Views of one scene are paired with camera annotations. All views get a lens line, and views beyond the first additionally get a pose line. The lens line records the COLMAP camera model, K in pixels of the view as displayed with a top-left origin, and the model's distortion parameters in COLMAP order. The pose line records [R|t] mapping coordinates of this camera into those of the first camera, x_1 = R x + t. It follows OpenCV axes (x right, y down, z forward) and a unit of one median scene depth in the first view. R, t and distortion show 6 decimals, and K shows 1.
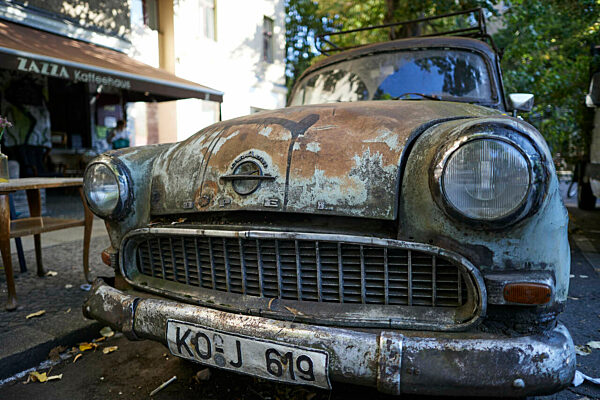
lens RADIAL K [[427.5, 0, 301.7], [0, 427.5, 179.5], [0, 0, 1]] dist [0.001719, 0.002361]
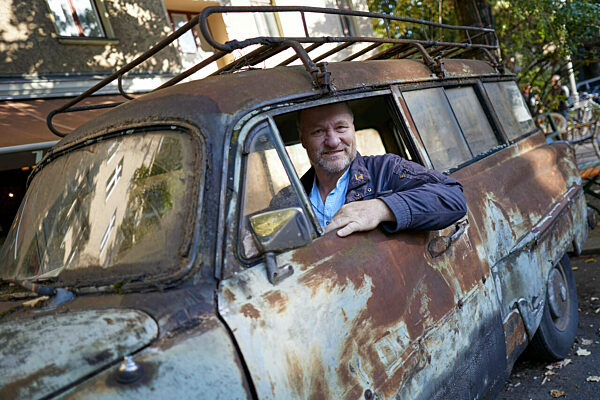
lens RADIAL K [[473.5, 0, 357.8], [0, 473.5, 223.3], [0, 0, 1]] dist [-0.001221, 0.015452]
pose [[0.950408, -0.216686, -0.223095, 1.291219], [0.242735, 0.965278, 0.096527, -0.401447], [0.194433, -0.145893, 0.970006, 1.041439]]
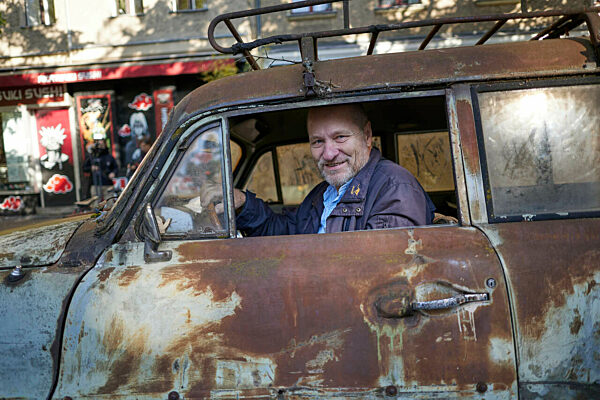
lens RADIAL K [[415.7, 0, 291.8], [0, 415.7, 198.6], [0, 0, 1]] dist [0.005214, 0.001846]
pose [[0.387794, 0.048279, -0.920481, 1.885484], [0.005084, 0.998500, 0.054513, -0.434369], [0.921732, -0.025819, 0.386967, 1.787550]]
